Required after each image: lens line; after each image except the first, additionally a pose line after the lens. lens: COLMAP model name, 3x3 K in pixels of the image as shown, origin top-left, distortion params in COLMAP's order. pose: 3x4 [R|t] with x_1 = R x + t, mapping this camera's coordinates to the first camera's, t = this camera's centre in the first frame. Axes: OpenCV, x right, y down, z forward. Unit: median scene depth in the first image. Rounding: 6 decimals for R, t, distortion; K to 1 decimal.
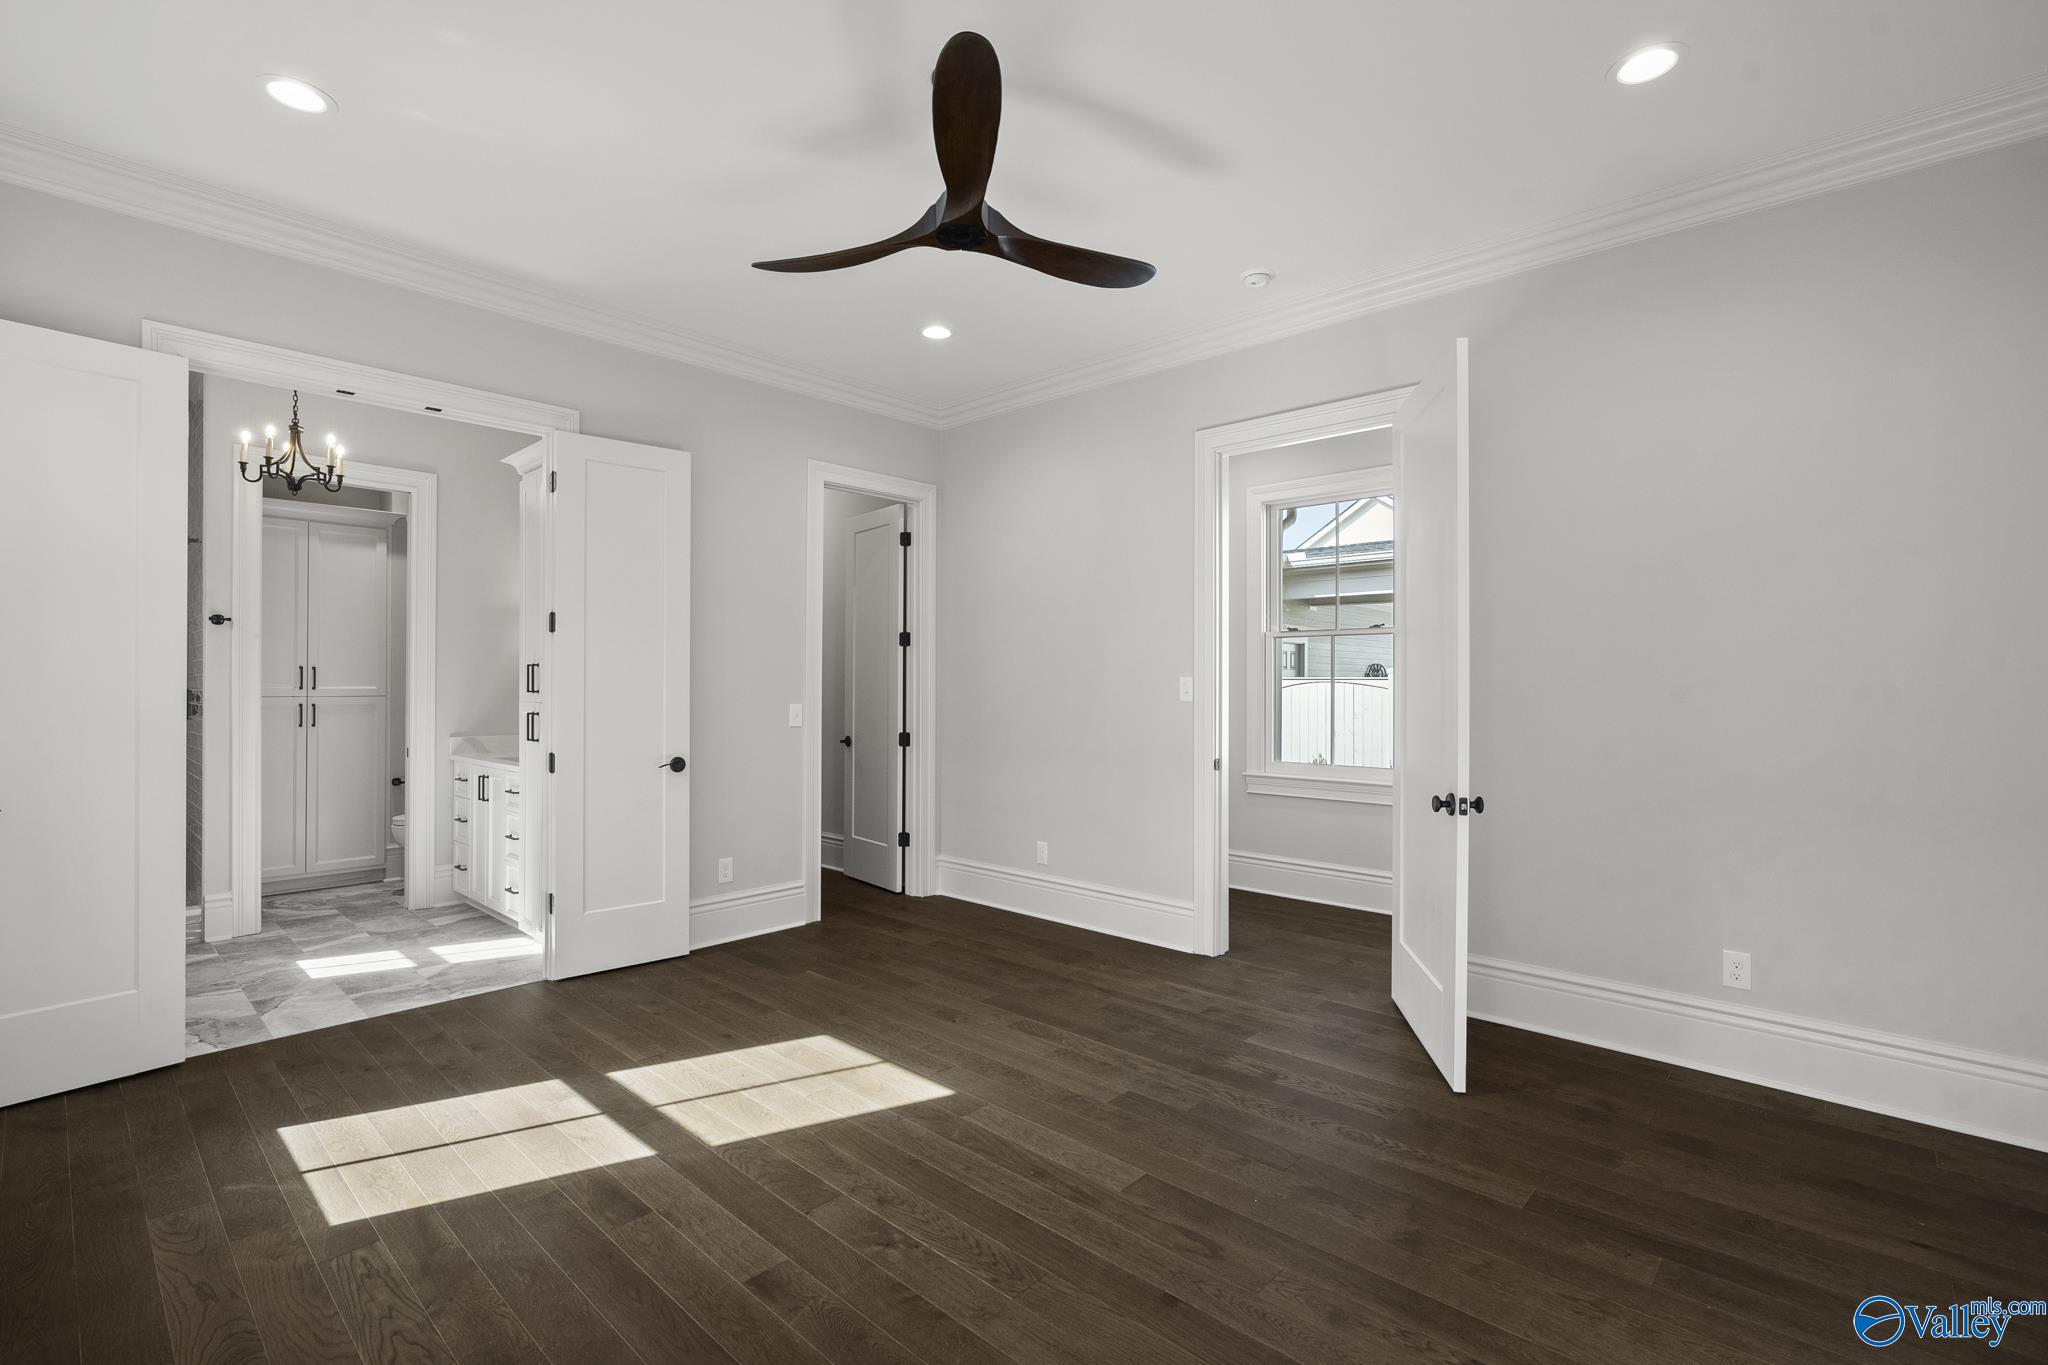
lens RADIAL K [[932.0, 0, 1018.8], [0, 932.0, 679.0], [0, 0, 1]] dist [-0.012259, 0.004095]
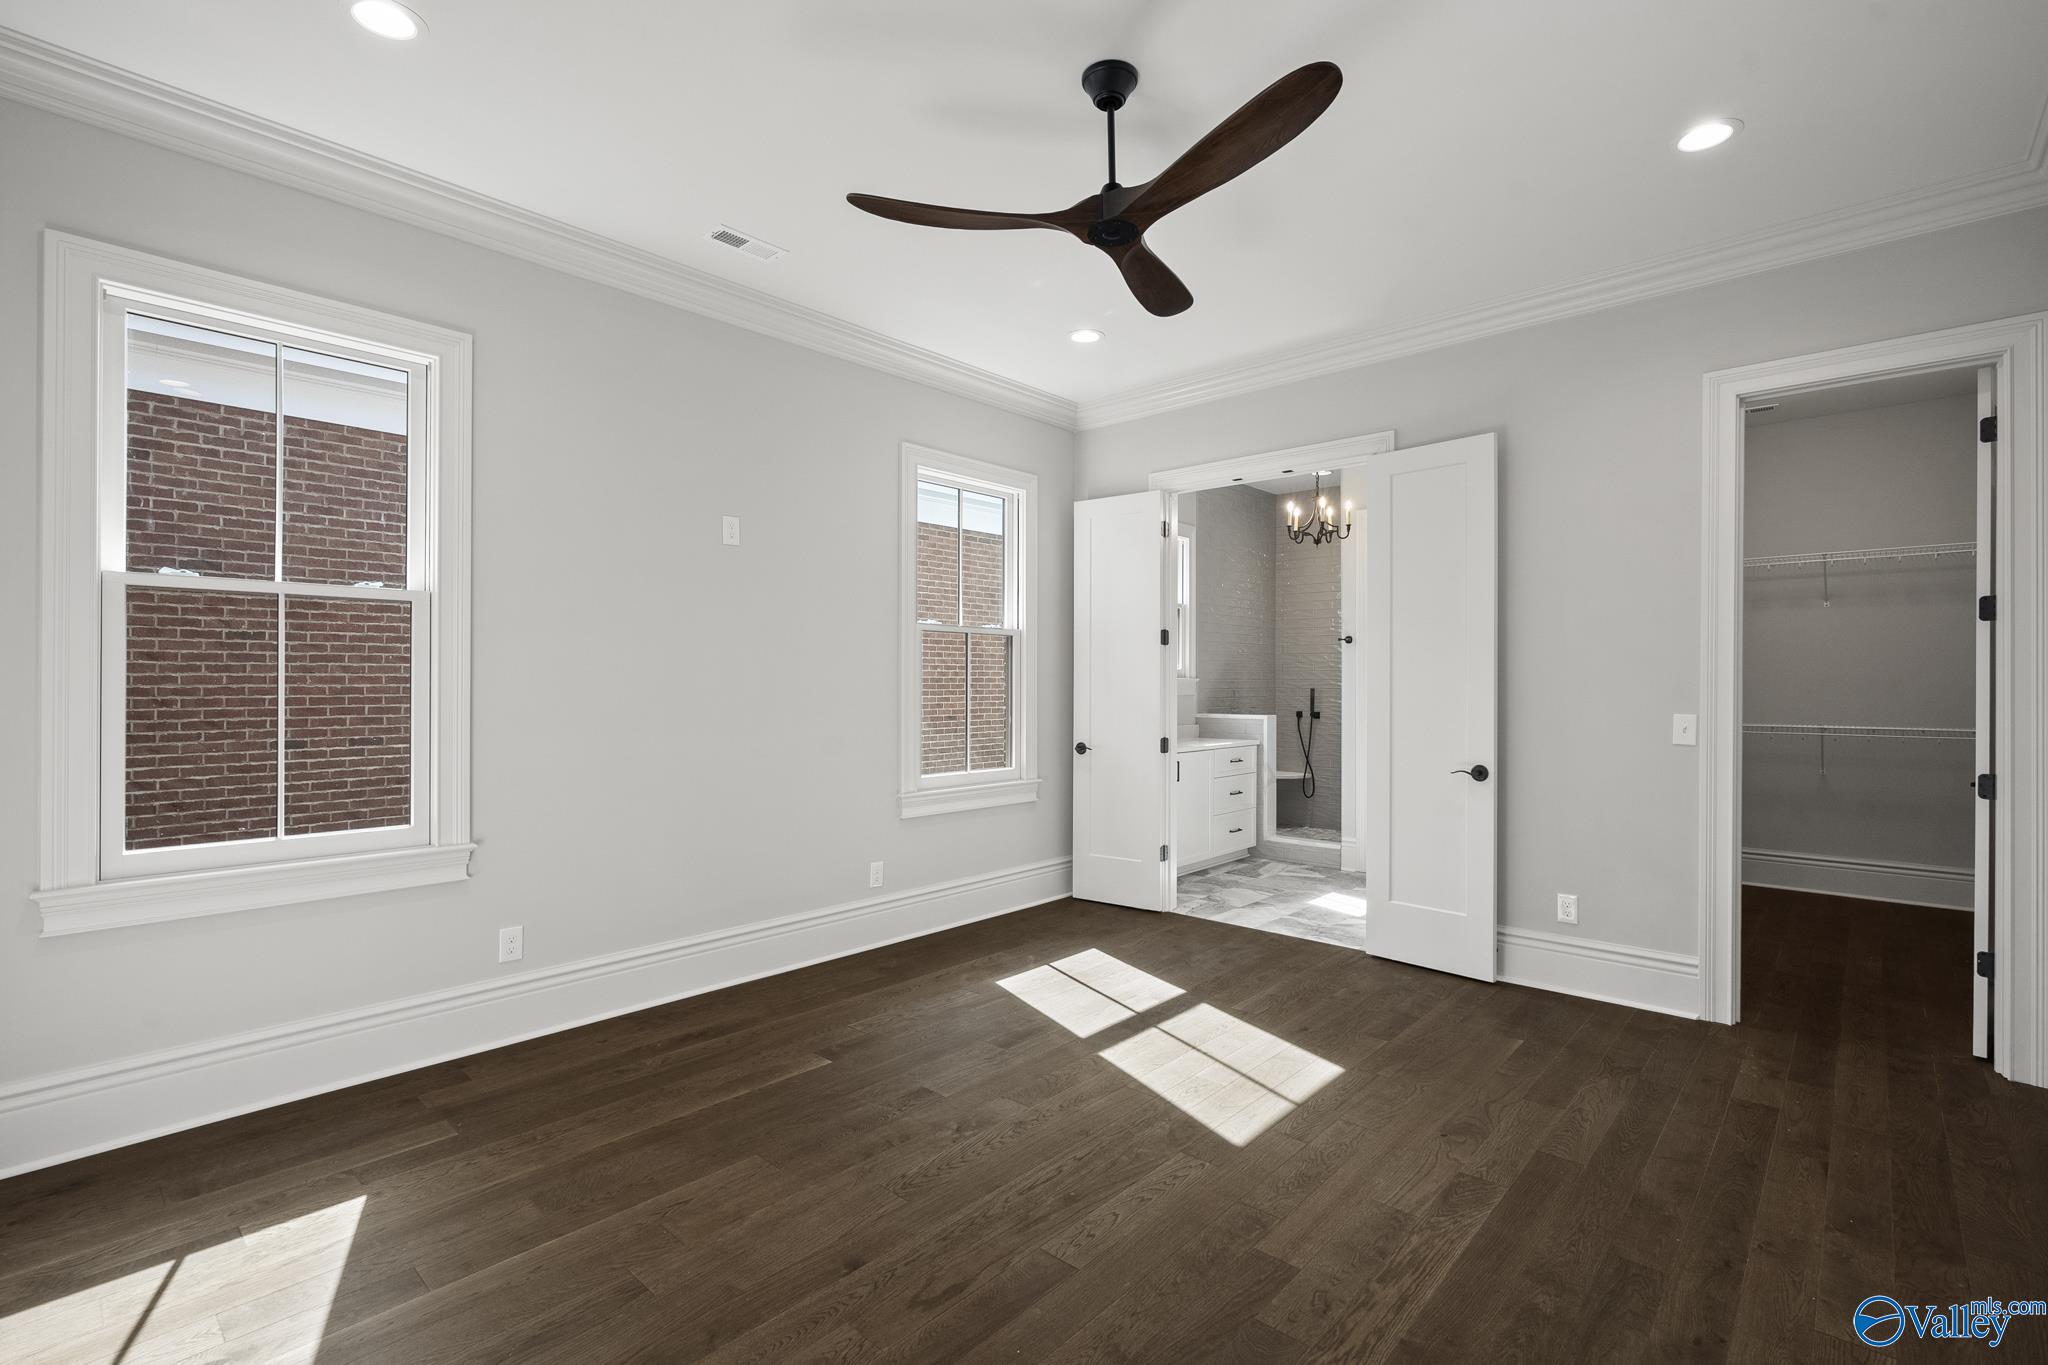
lens RADIAL K [[932.0, 0, 1023.5], [0, 932.0, 680.7], [0, 0, 1]] dist [-0.012259, 0.004095]
pose [[-0.000936, -0.004720, -0.999988, 0.700140], [-0.000082, 0.999989, -0.004720, 0.006570], [1.000000, 0.000077, -0.000936, 0.686044]]
